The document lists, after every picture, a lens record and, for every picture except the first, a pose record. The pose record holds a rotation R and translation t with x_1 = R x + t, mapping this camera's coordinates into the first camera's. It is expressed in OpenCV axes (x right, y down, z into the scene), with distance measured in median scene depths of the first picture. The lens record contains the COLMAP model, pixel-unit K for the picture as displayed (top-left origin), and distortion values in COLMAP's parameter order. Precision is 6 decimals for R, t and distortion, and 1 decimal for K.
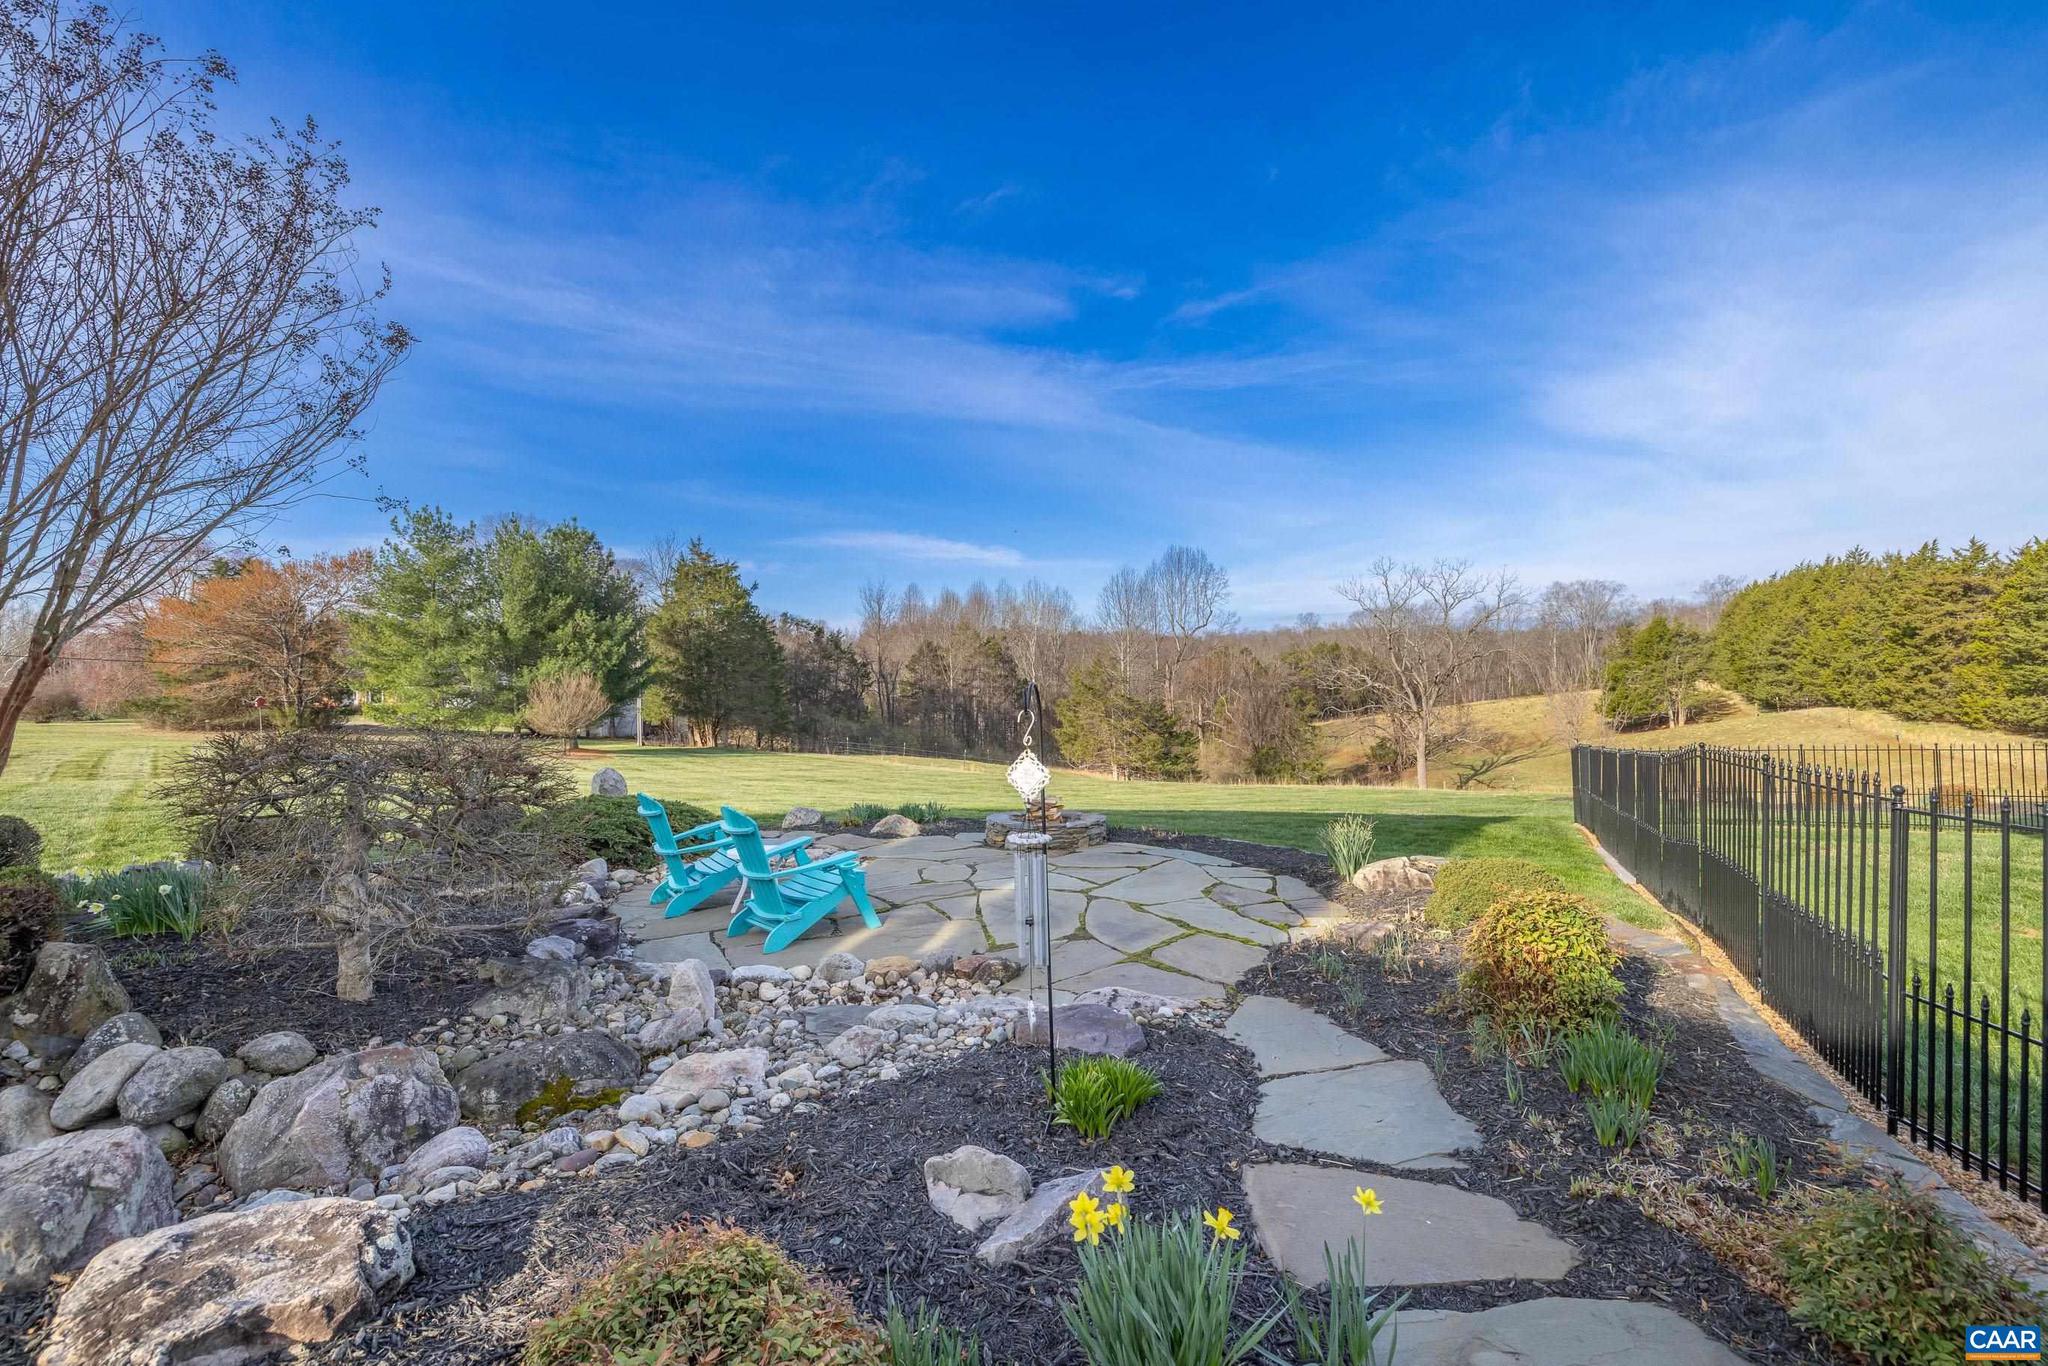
lens RADIAL K [[881.0, 0, 982.4], [0, 881.0, 673.3], [0, 0, 1]] dist [0.003435, 0.000302]
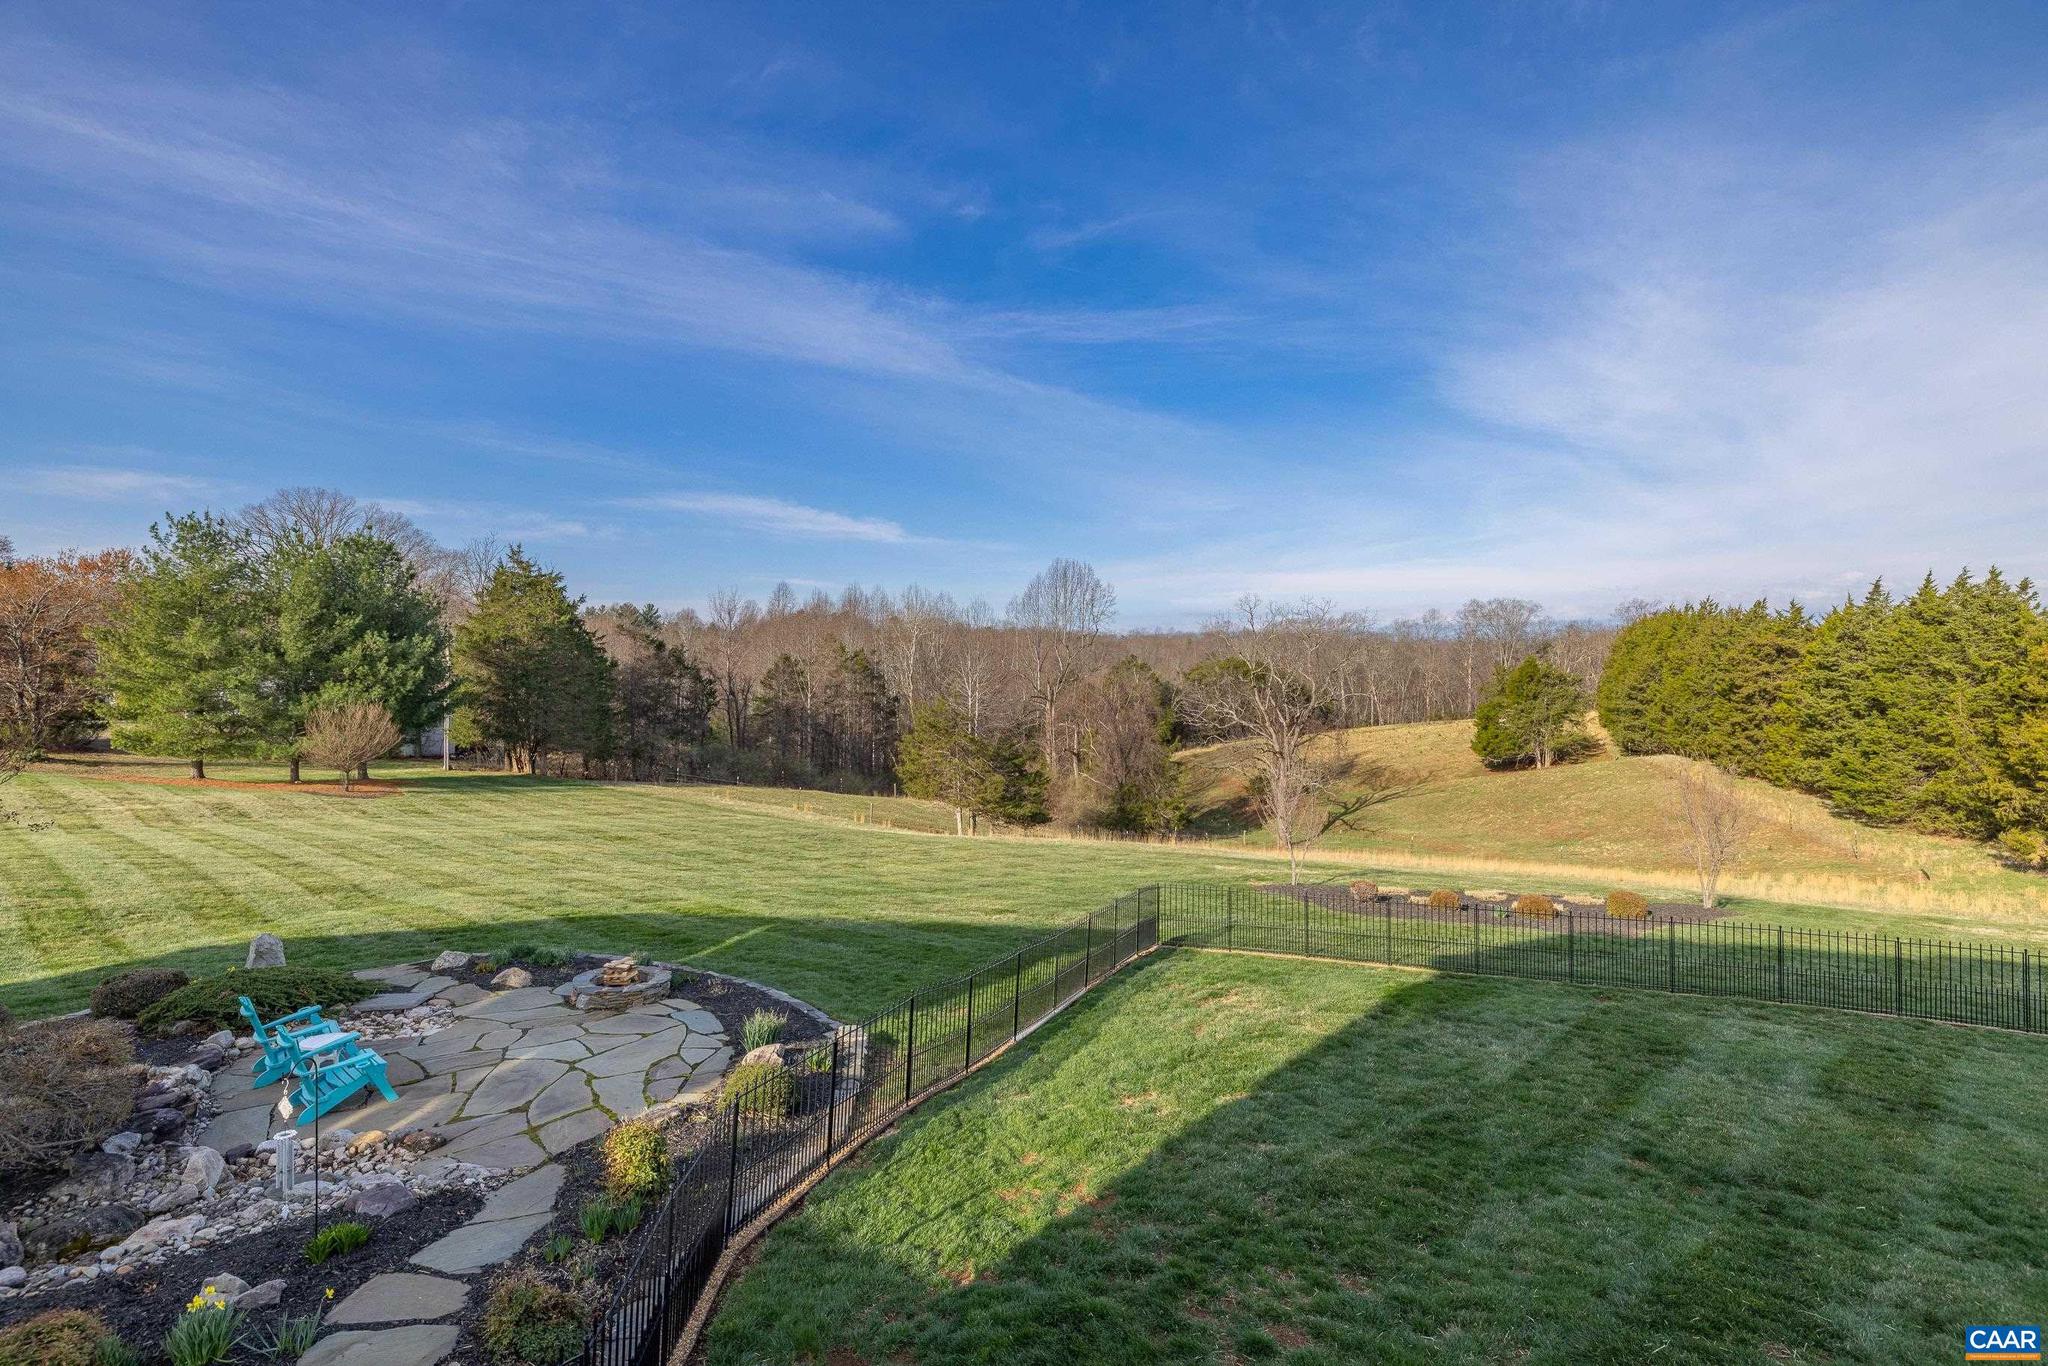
lens RADIAL K [[985.1, 0, 960.2], [0, 985.1, 678.5], [0, 0, 1]] dist [0.002860, 0.000330]
pose [[0.995773, 0.026359, 0.087986, 0.050164], [-0.026703, 0.999640, 0.002733, -0.033996], [-0.087883, -0.005071, 0.996118, -0.055178]]
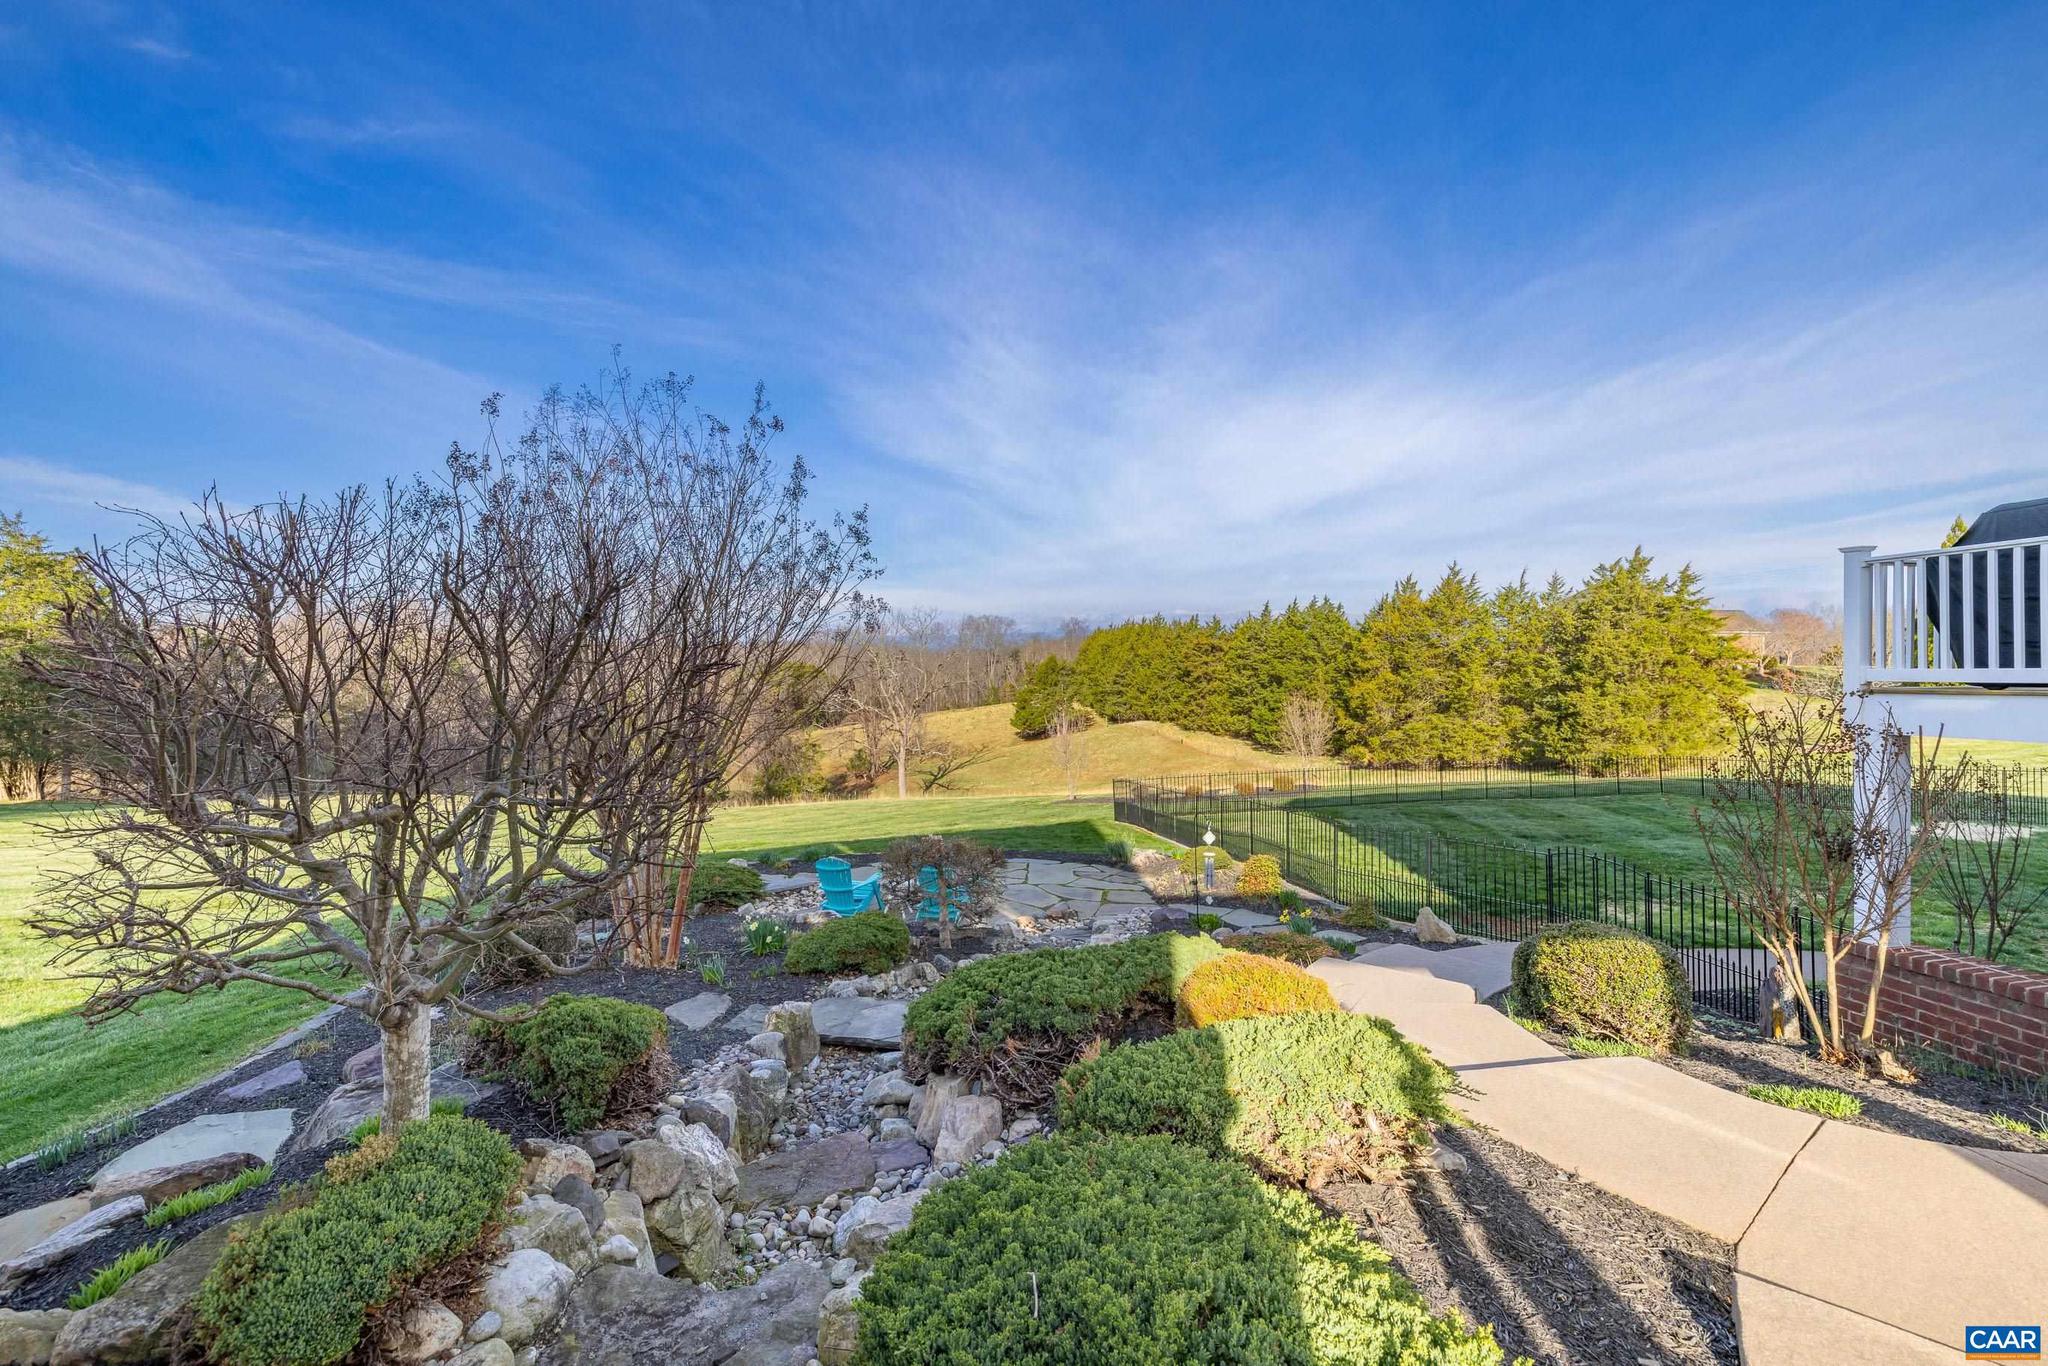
lens RADIAL K [[881.0, 0, 995.8], [0, 881.0, 692.8], [0, 0, 1]] dist [0.003435, 0.000302]
pose [[0.816695, 0.002063, 0.577065, -0.098392], [-0.007024, 0.999955, 0.006367, -0.017873], [-0.577026, -0.009253, 0.816673, -0.055727]]
